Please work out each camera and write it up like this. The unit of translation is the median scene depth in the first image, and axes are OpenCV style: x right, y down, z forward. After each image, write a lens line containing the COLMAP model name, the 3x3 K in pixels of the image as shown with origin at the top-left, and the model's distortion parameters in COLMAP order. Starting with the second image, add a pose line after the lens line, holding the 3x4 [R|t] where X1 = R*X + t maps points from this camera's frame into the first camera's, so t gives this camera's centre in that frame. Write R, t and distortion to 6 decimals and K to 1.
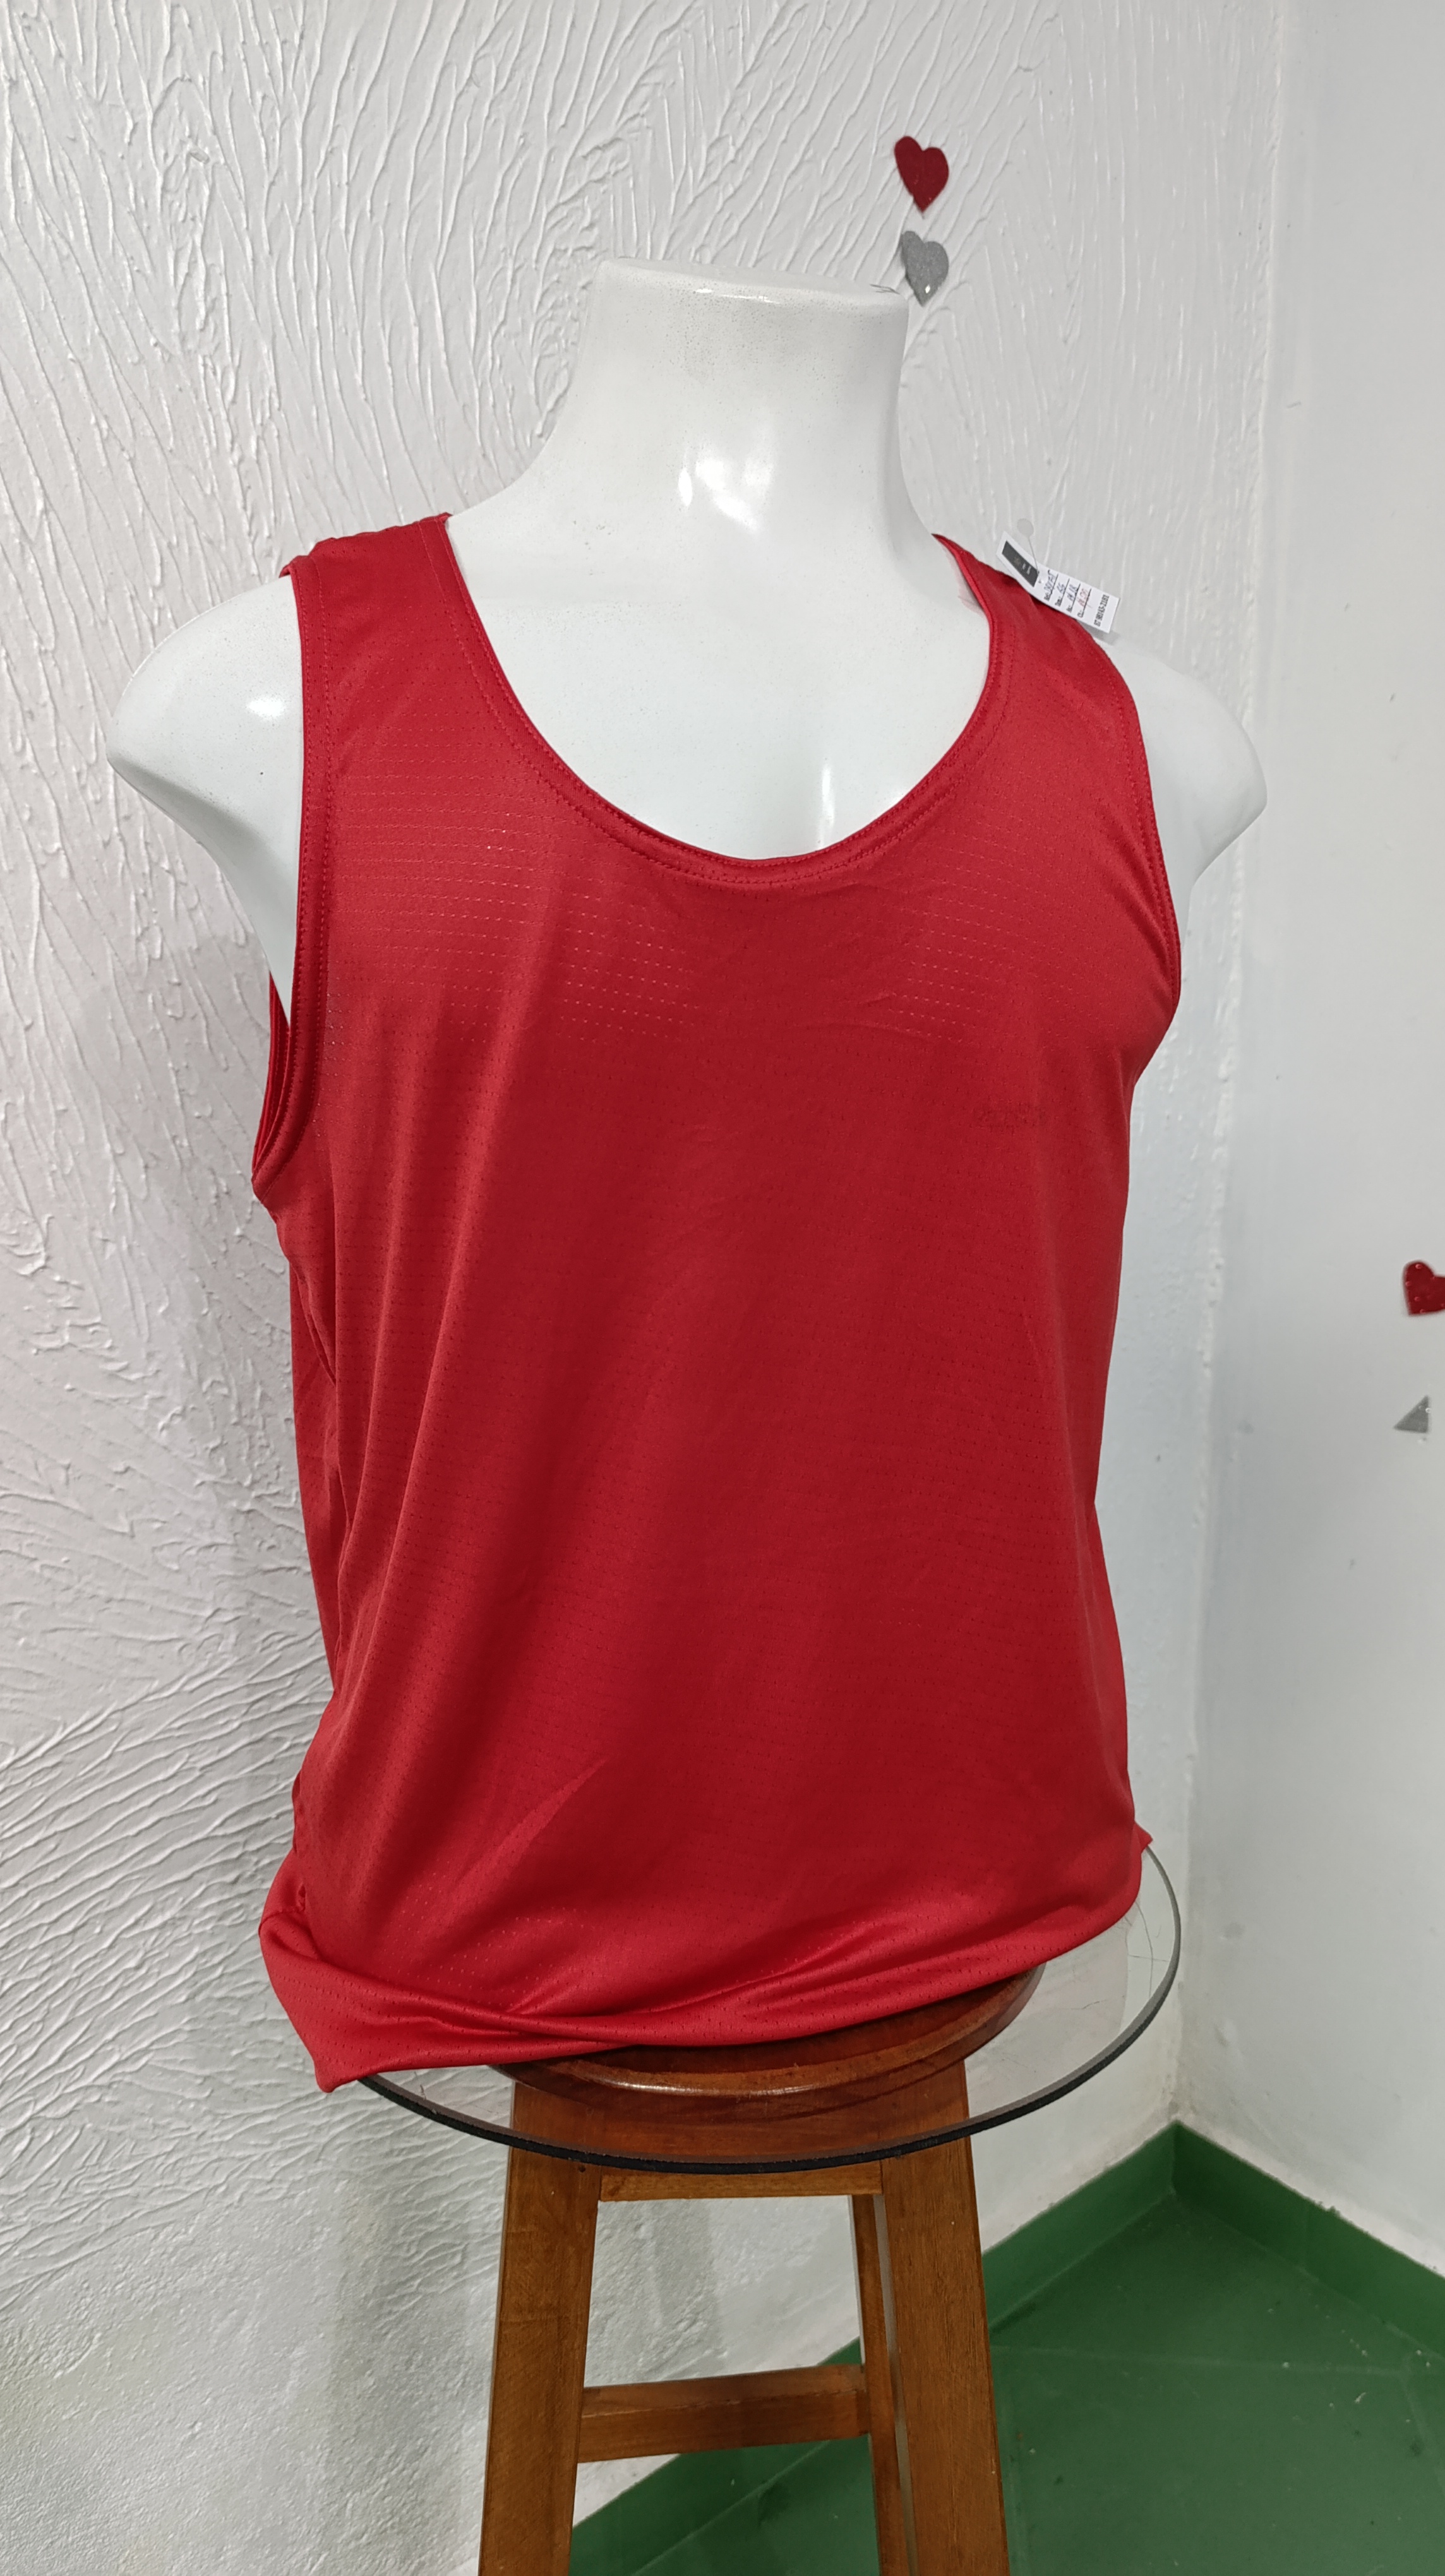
lens RADIAL K [[1863.2, 0, 723.1], [0, 1863.2, 1289.8], [0, 0, 1]] dist [0.011226, -0.036058]
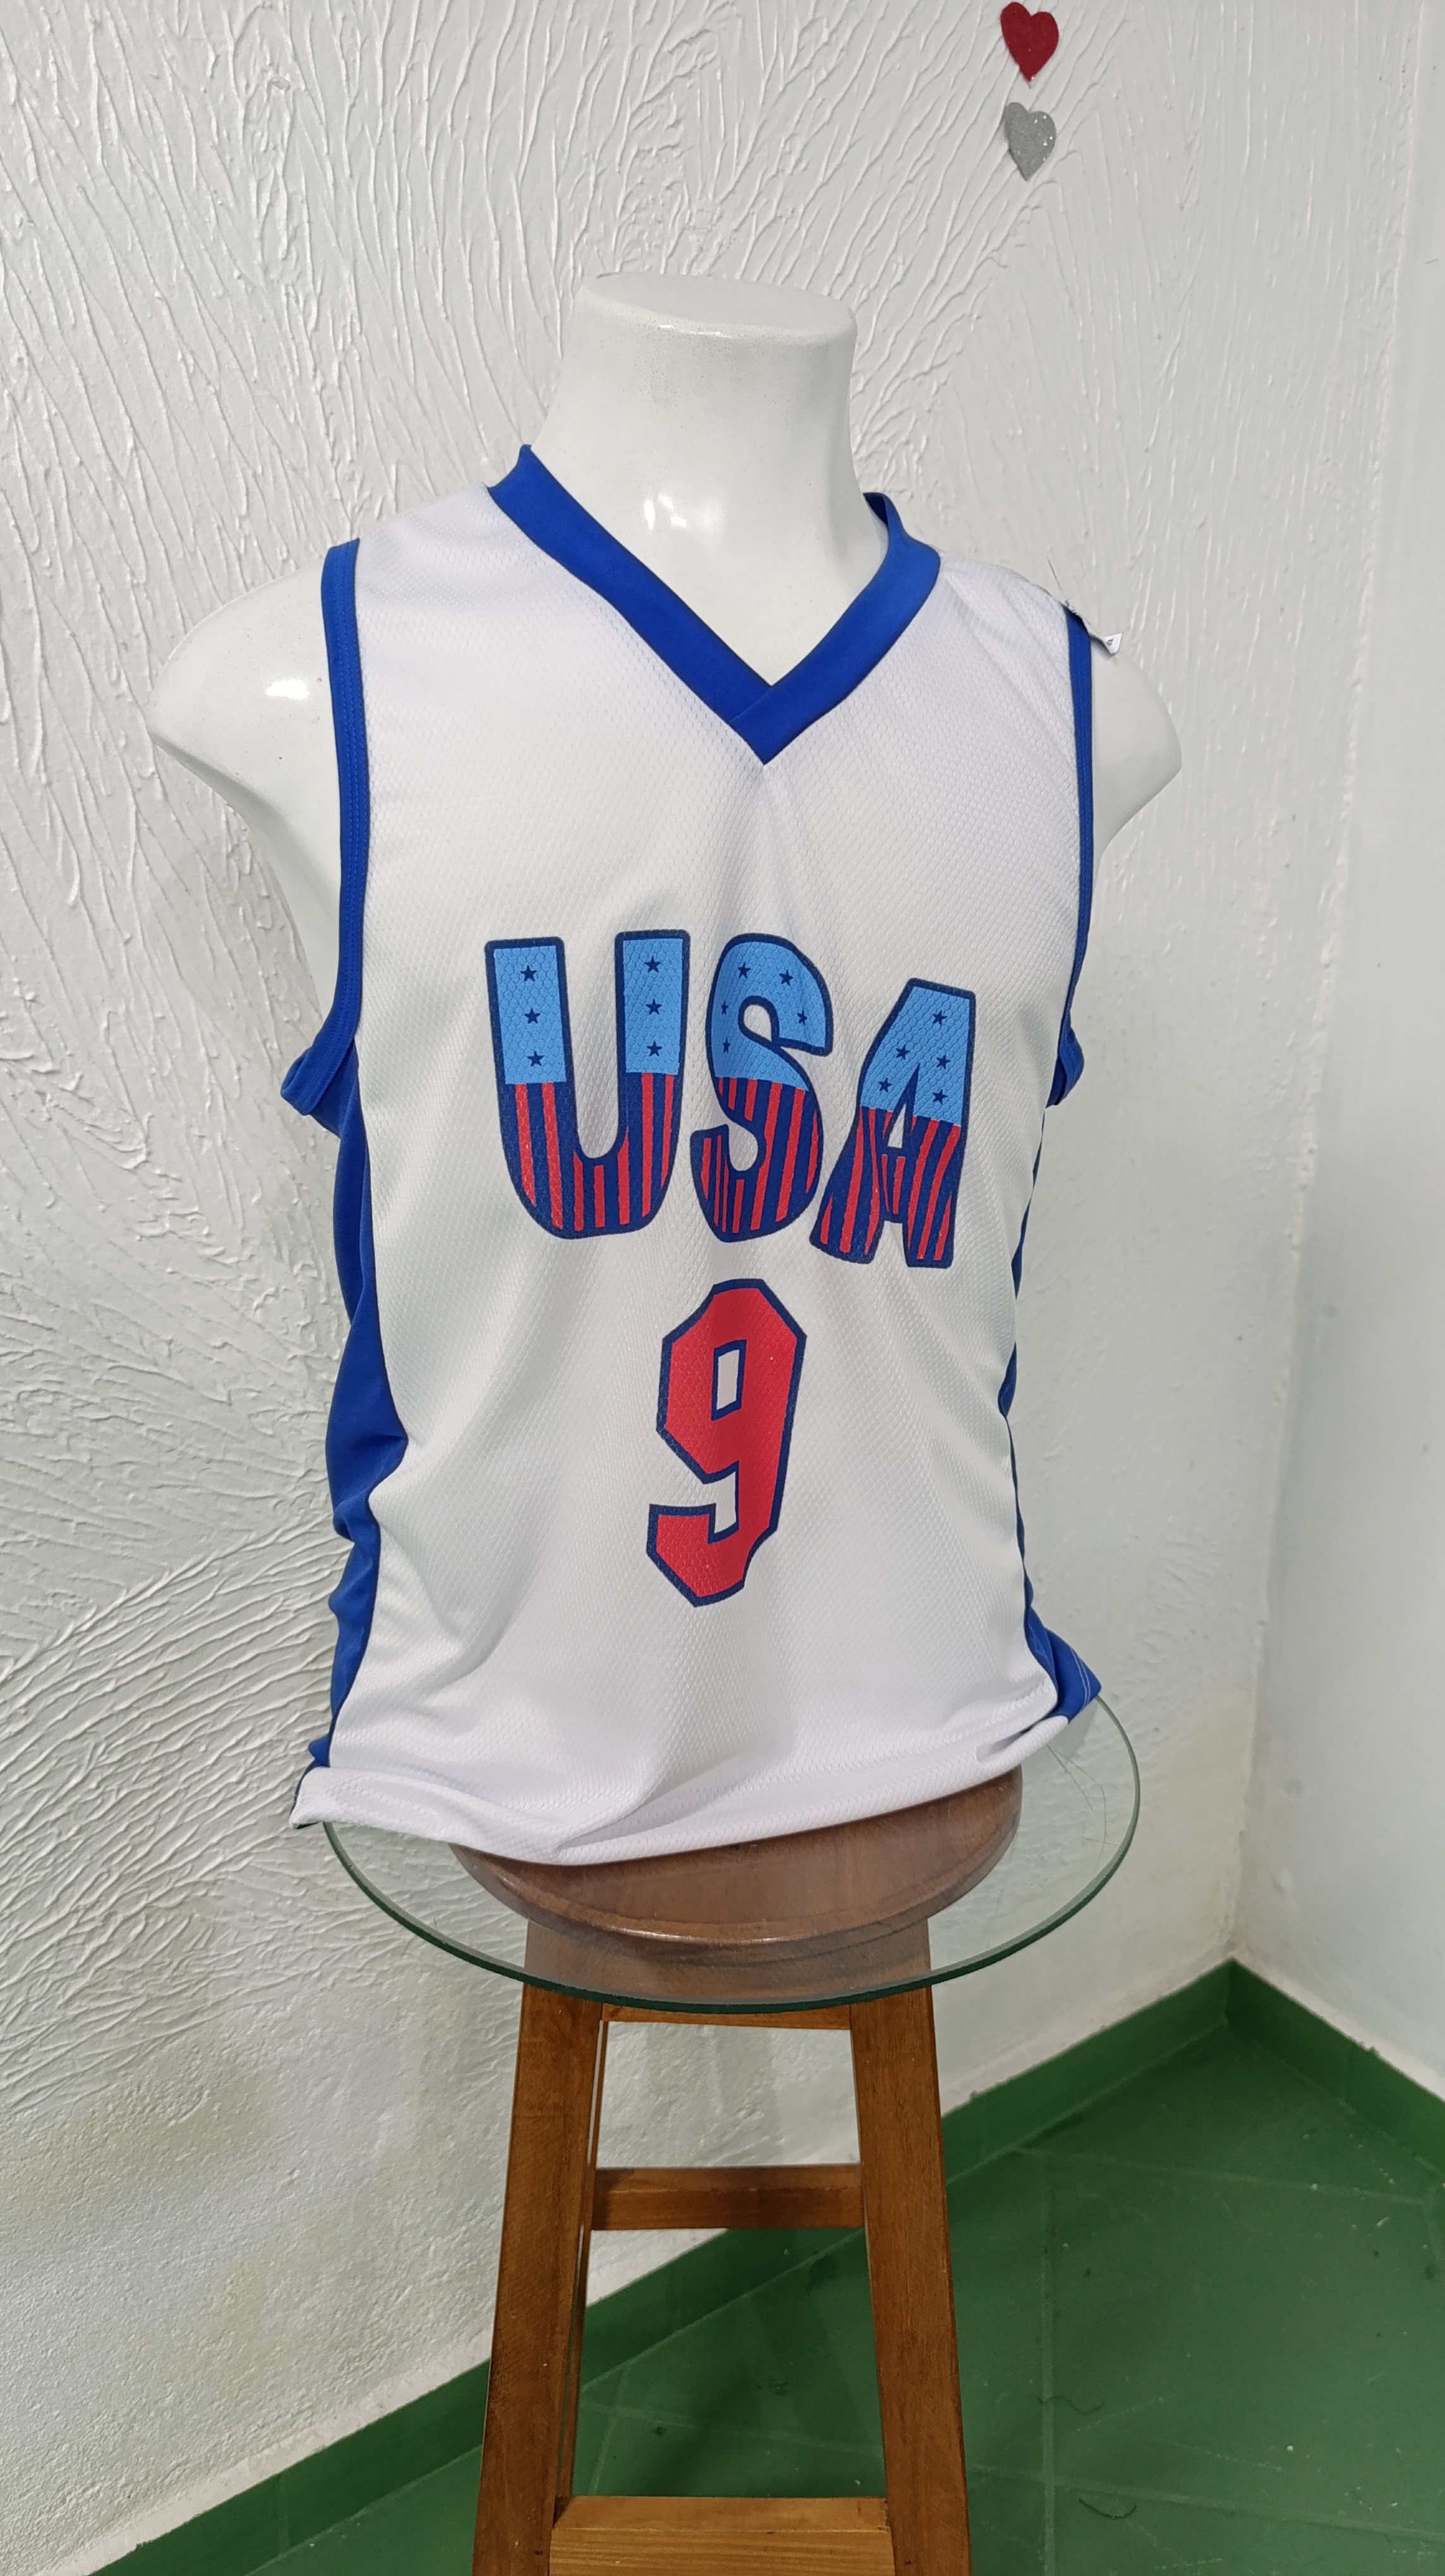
lens RADIAL K [[1863.2, 0, 734.8], [0, 1863.2, 1296.5], [0, 0, 1]] dist [0.011226, -0.036058]
pose [[0.995835, 0.032959, -0.085006, 0.071229], [-0.023967, 0.994214, 0.104708, -0.053397], [0.087965, -0.102234, 0.990863, -0.057071]]
